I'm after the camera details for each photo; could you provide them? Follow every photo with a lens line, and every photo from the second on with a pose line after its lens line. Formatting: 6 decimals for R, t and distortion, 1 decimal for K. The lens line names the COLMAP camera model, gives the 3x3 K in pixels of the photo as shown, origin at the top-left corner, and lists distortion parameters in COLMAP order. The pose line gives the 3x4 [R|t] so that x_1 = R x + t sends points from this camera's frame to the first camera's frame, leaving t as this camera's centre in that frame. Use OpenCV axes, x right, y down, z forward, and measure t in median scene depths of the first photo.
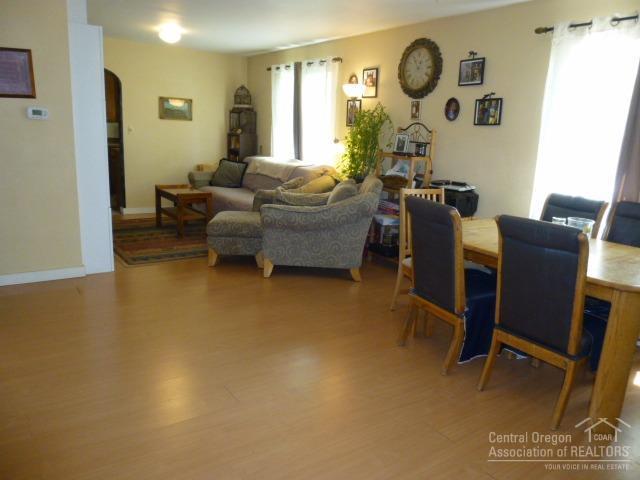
lens RADIAL K [[467.1, 0, 320.0], [0, 467.1, 240.0], [0, 0, 1]] dist [-0.068393, 0.012065]
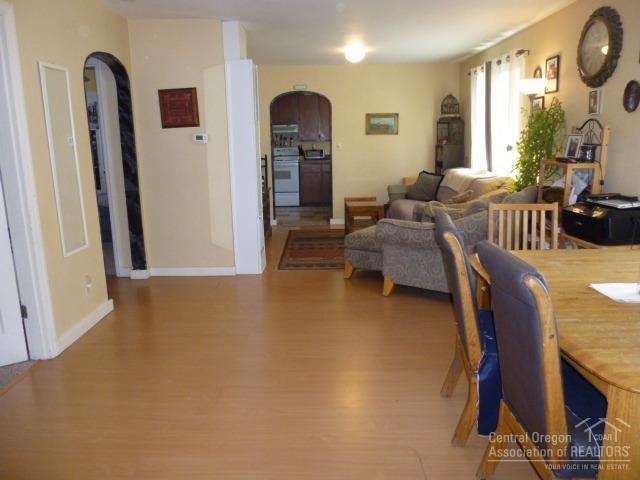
lens RADIAL K [[467.1, 0, 320.0], [0, 467.1, 240.0], [0, 0, 1]] dist [-0.068393, 0.012065]
pose [[0.810824, 0.055079, -0.582693, 0.273581], [-0.071917, 0.997394, -0.005795, -0.015083], [0.580855, 0.046604, 0.812672, 0.129330]]
